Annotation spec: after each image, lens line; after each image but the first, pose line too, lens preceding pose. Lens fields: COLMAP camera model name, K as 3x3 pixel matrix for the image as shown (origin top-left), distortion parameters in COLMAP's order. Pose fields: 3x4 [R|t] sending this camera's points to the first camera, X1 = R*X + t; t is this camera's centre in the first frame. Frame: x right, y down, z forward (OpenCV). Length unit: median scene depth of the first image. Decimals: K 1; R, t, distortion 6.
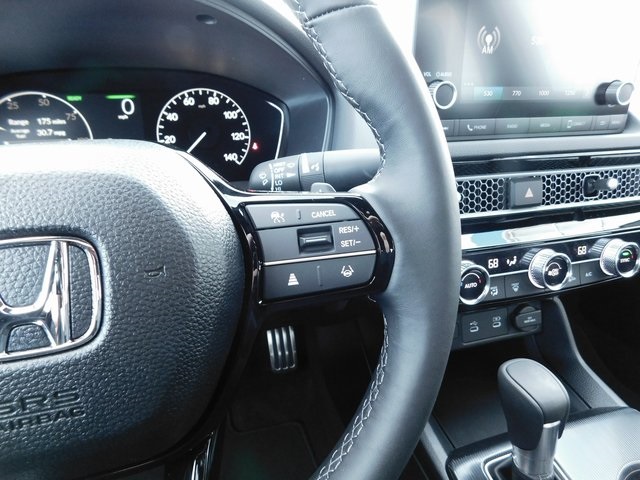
lens RADIAL K [[423.2, 0, 323.3], [0, 423.2, 237.9], [0, 0, 1]] dist [-0.063885, 0.048903]
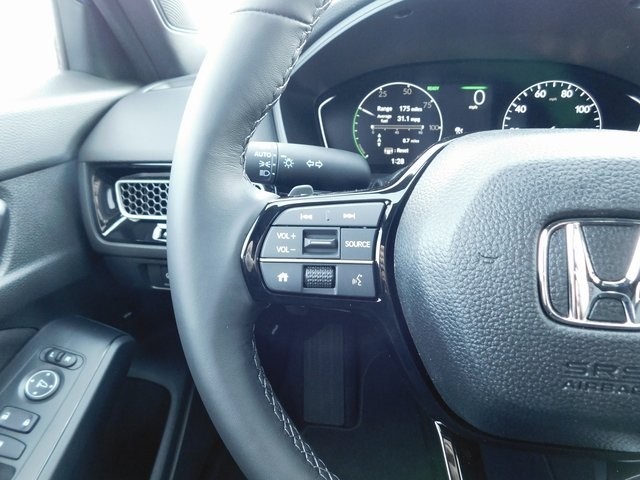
lens RADIAL K [[423.2, 0, 323.3], [0, 423.2, 237.9], [0, 0, 1]] dist [-0.063885, 0.048903]
pose [[0.888593, 0.153226, -0.432348, -0.322989], [-0.146685, 0.987985, 0.048669, 0.038342], [0.434611, 0.020172, 0.900393, -0.101285]]
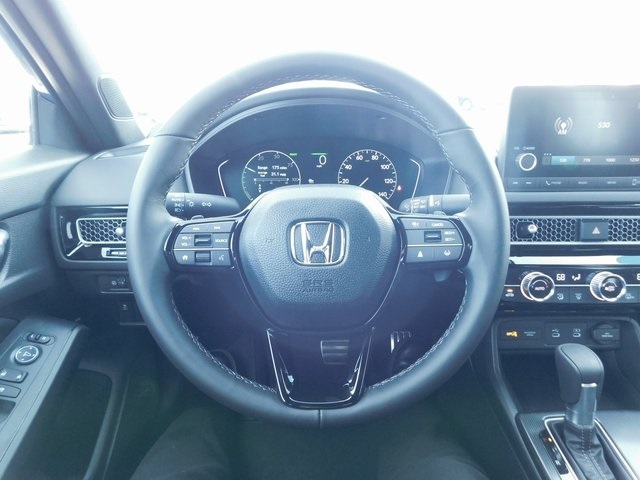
lens RADIAL K [[423.2, 0, 323.3], [0, 423.2, 237.9], [0, 0, 1]] dist [-0.063885, 0.048903]
pose [[0.953308, 0.077858, -0.291790, 0.035684], [-0.102416, 0.992287, -0.069833, 0.102278], [0.284102, 0.096456, 0.953930, -0.551025]]
